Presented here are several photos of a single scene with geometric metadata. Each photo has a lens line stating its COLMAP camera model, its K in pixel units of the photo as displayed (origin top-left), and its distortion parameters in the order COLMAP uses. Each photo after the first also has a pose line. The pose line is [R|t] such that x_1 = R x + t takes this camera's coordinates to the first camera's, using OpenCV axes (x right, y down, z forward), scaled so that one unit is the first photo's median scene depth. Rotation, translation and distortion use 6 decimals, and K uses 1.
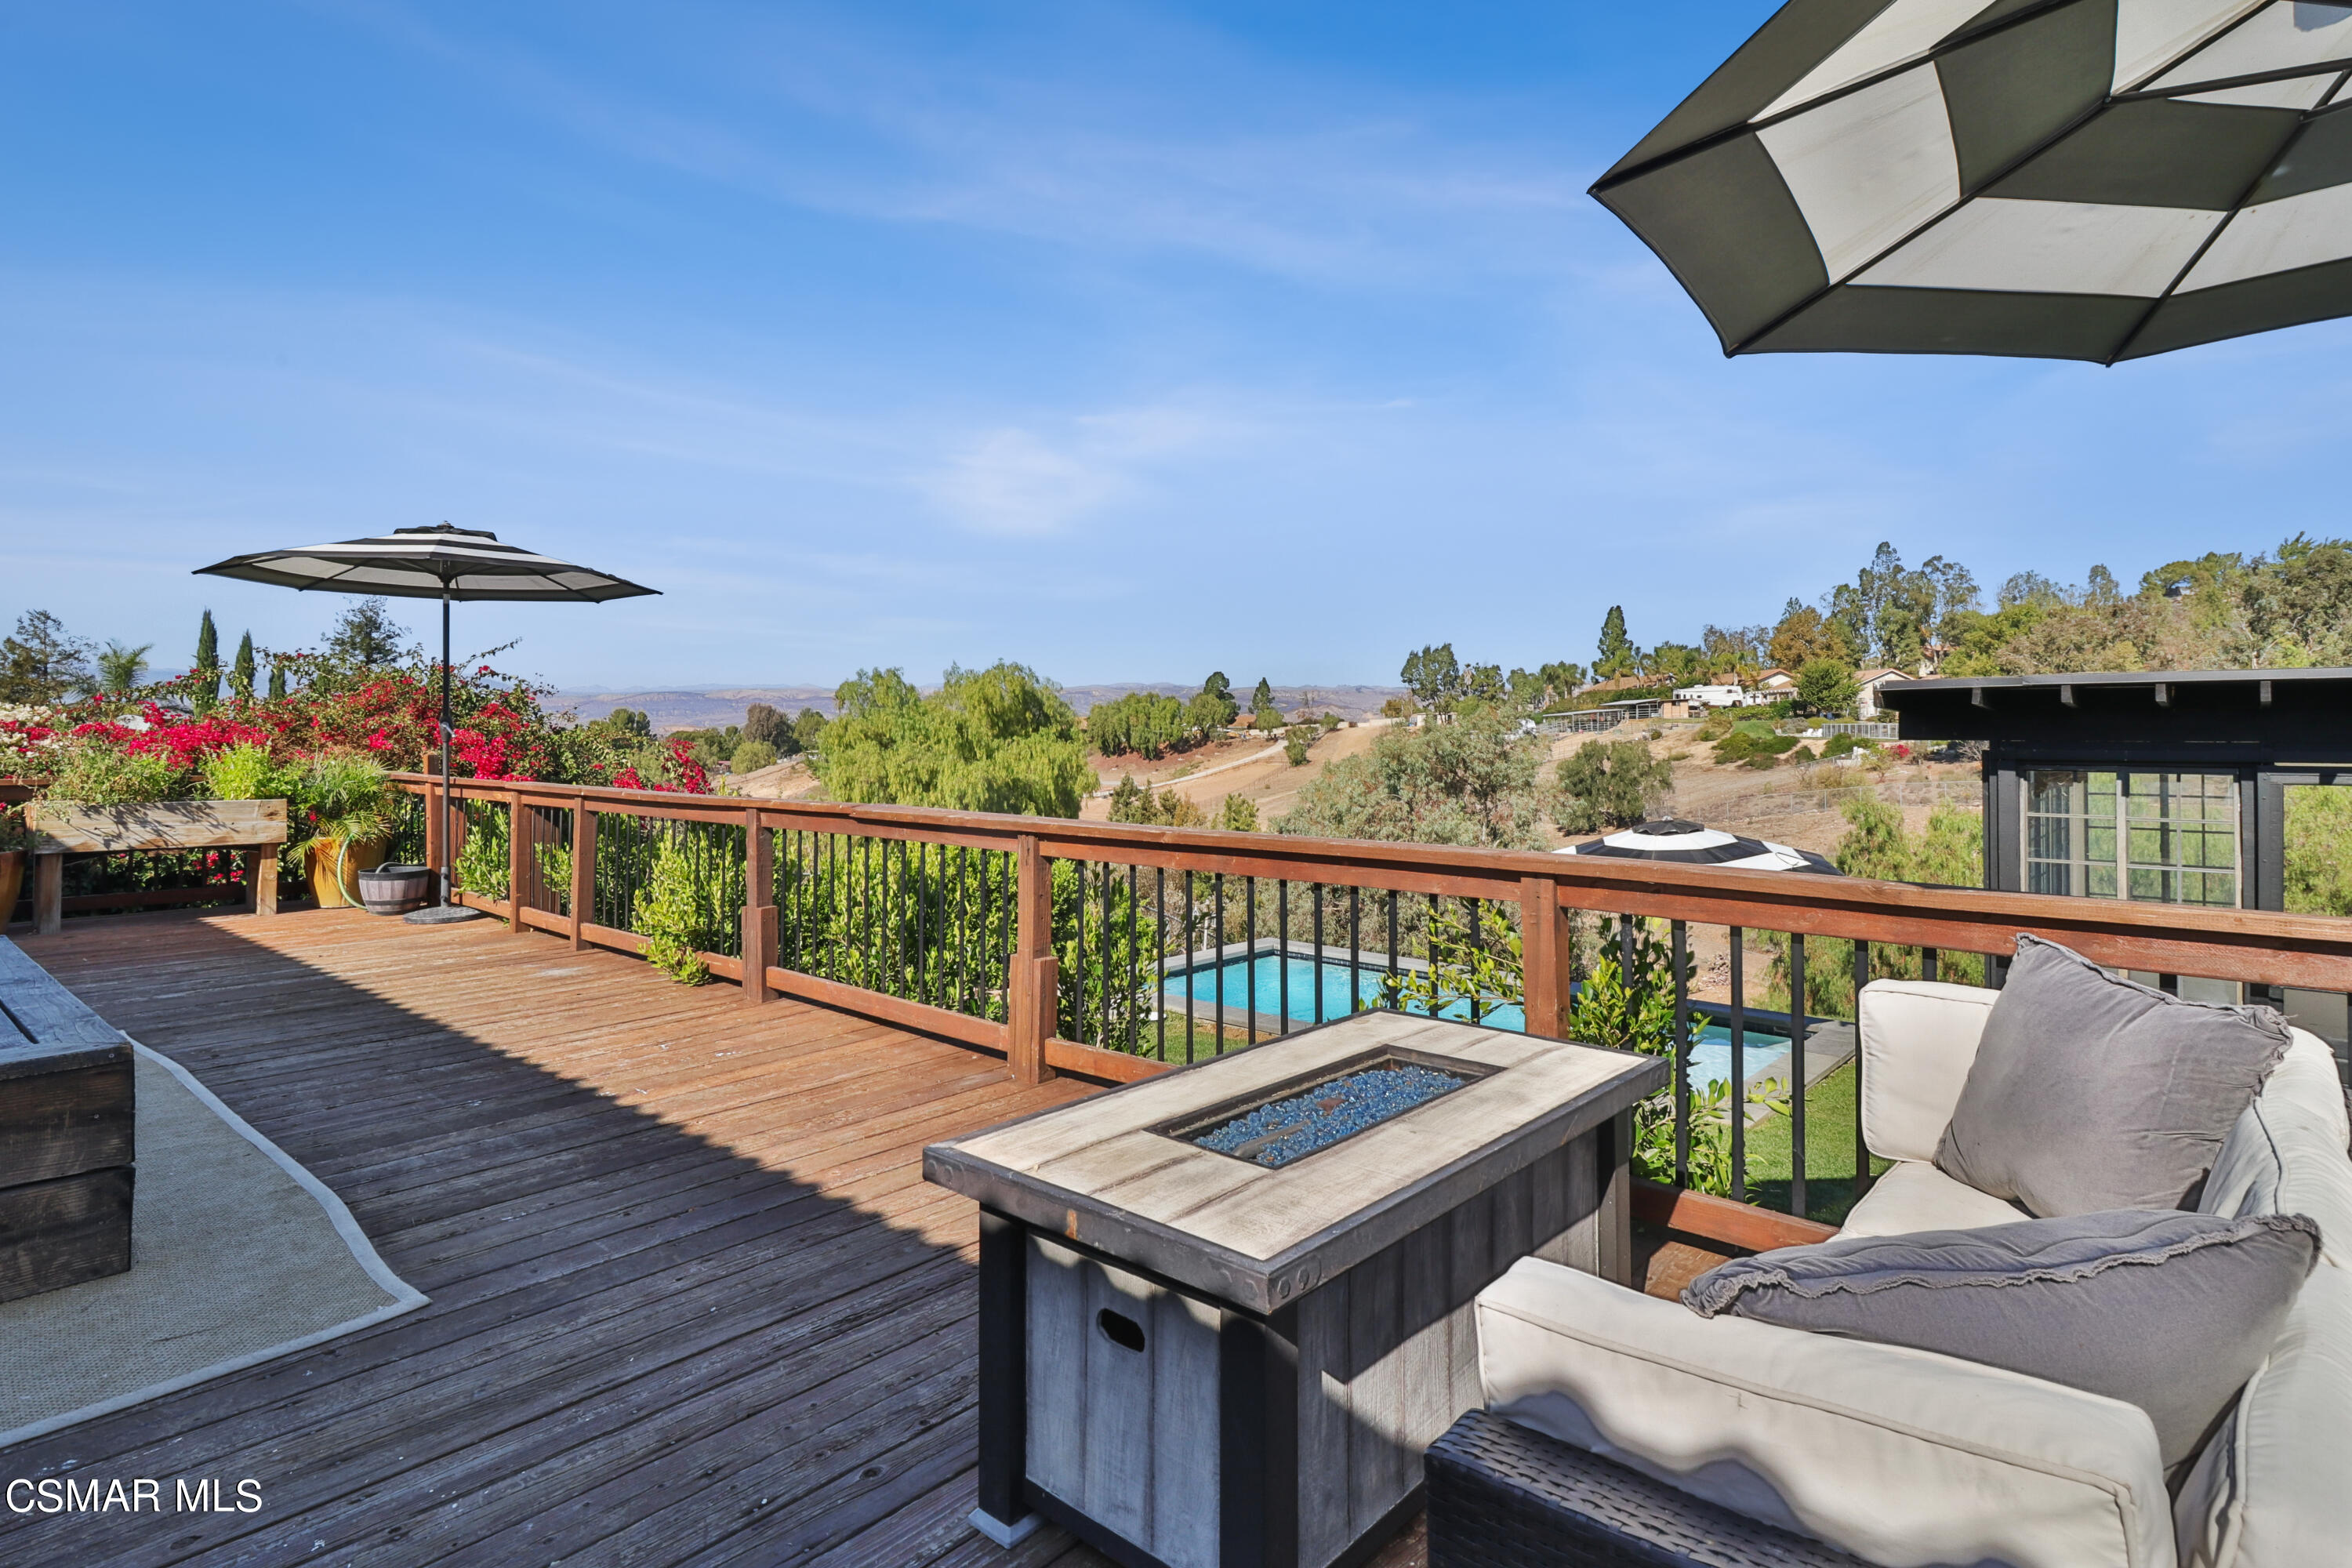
lens RADIAL K [[1228.8, 0, 1177.4], [0, 1228.8, 744.6], [0, 0, 1]] dist [0.032950, -0.015145]
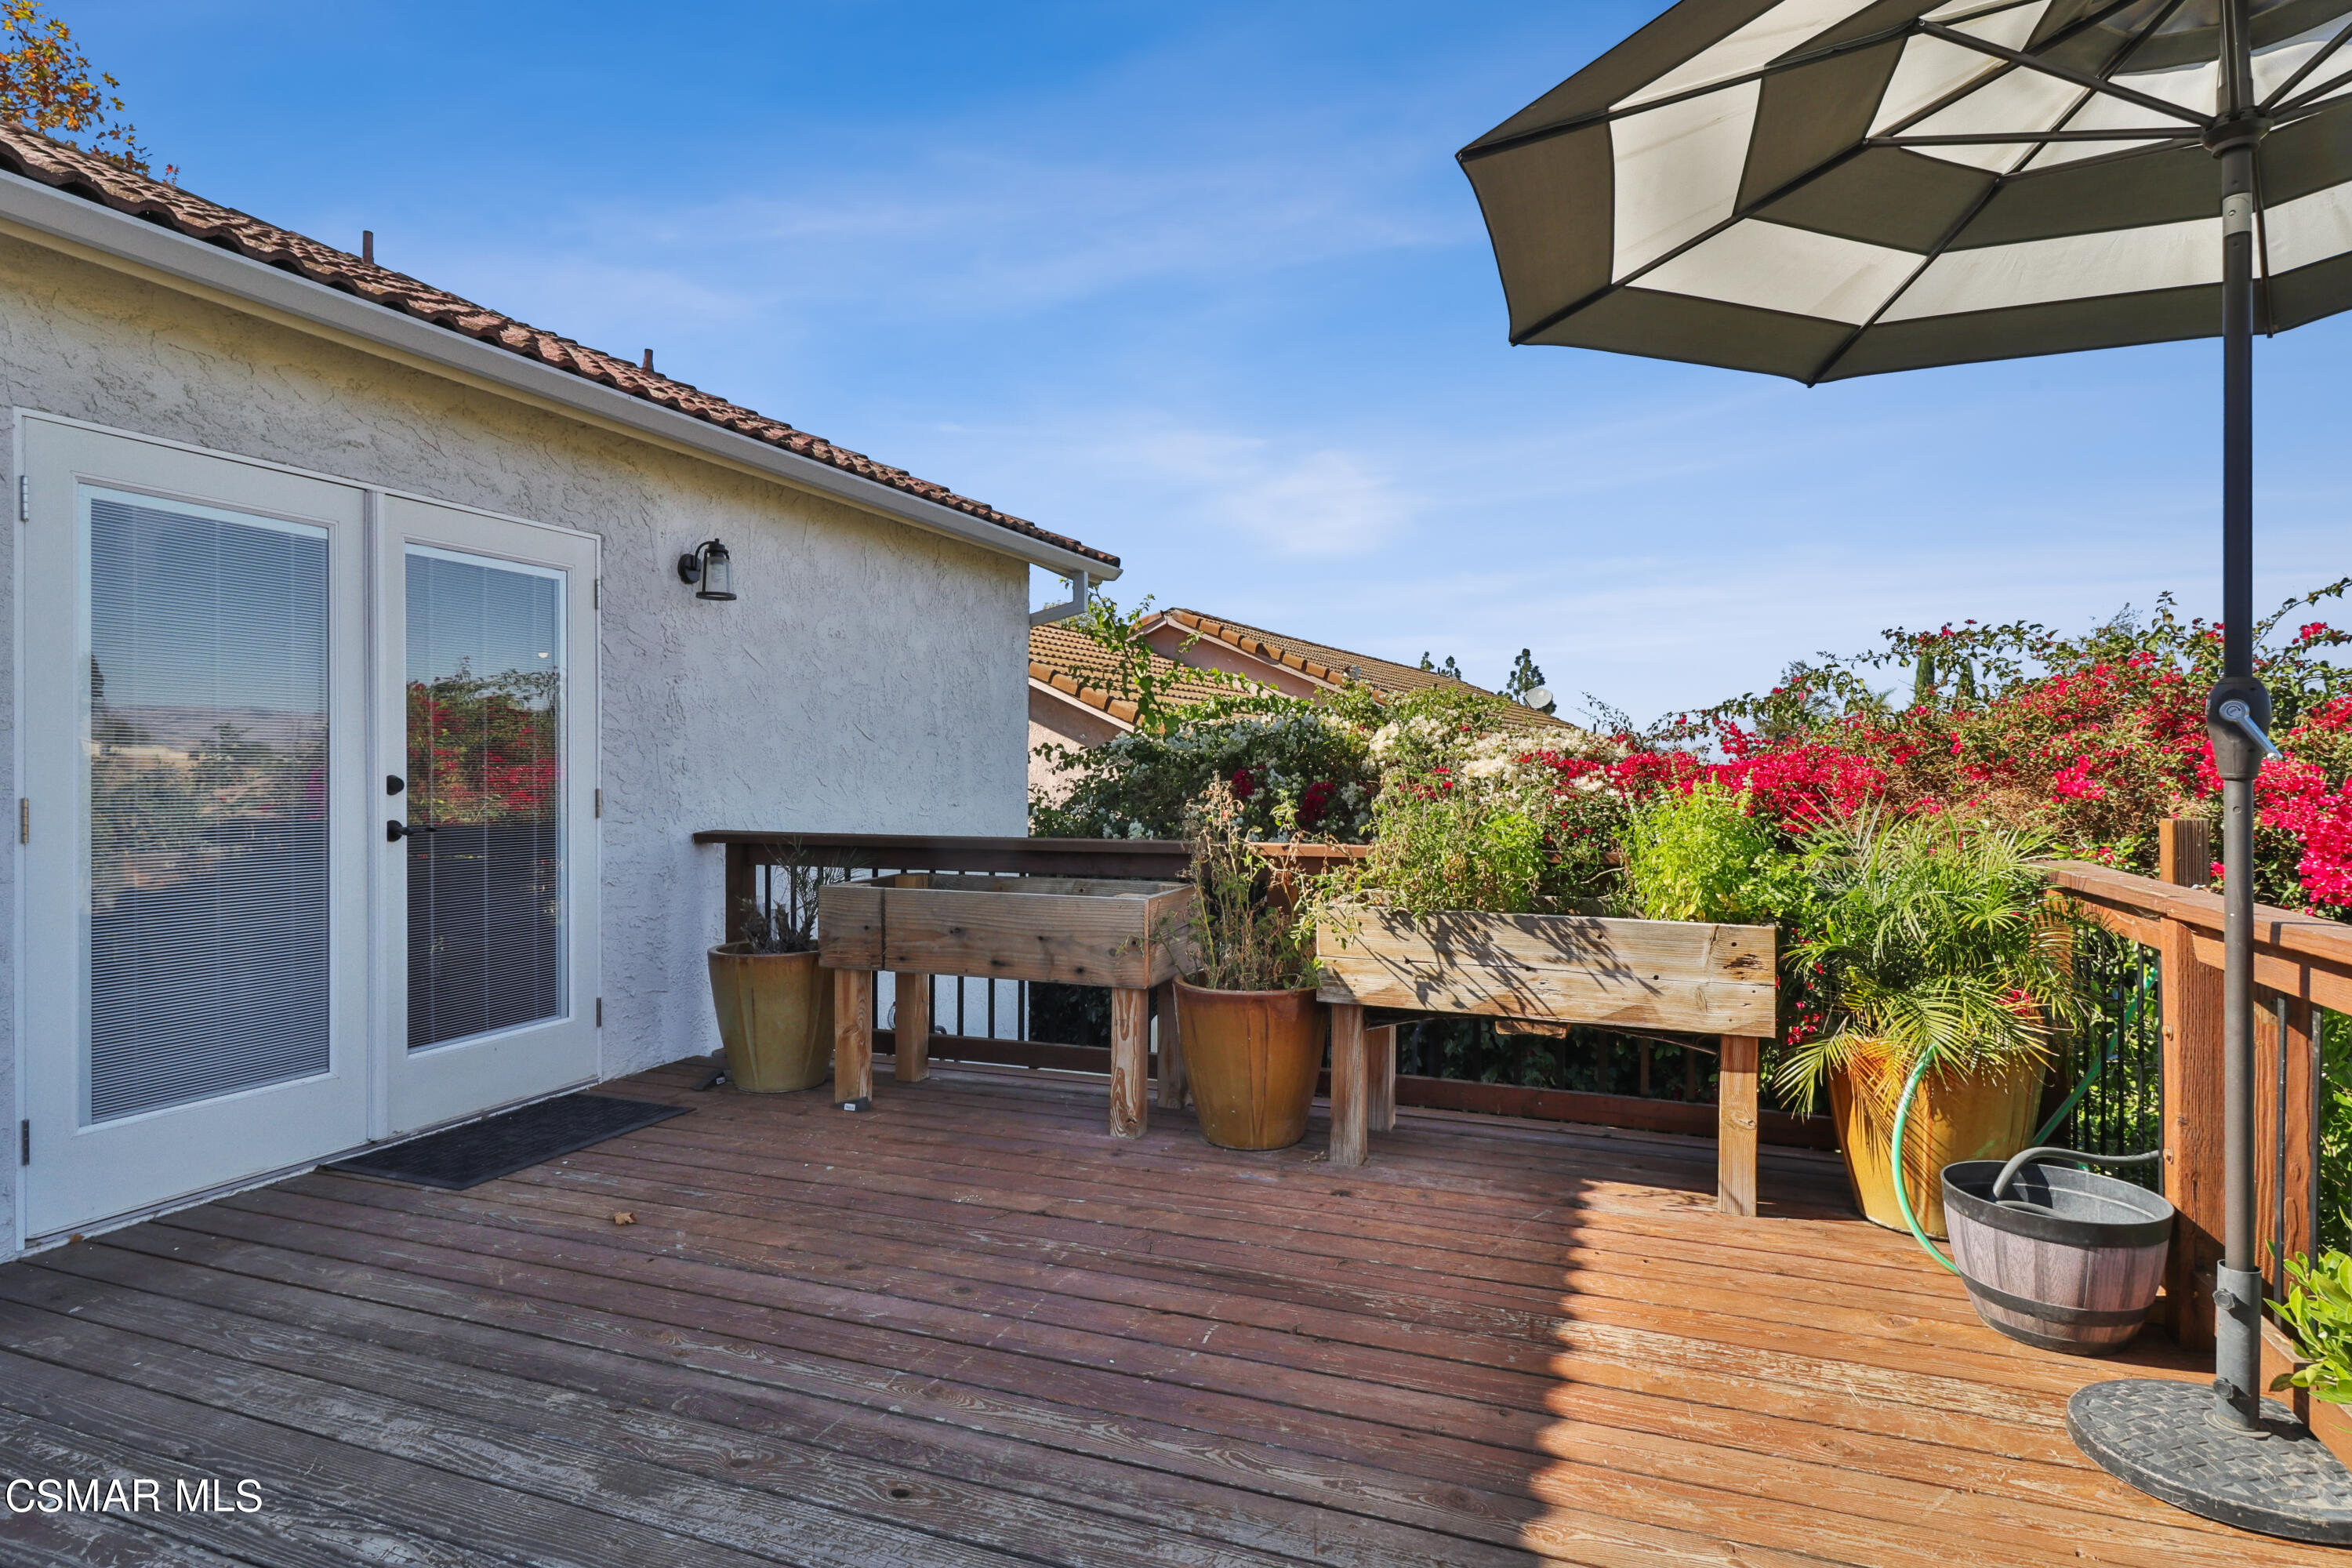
lens RADIAL K [[1266.8, 0, 1172.6], [0, 1266.8, 768.3], [0, 0, 1]] dist [0.023436, -0.015932]
pose [[0.346050, -0.003087, -0.938211, -0.400015], [-0.011914, 0.999900, -0.007684, 0.000269], [0.938140, 0.013837, 0.345979, 0.670712]]
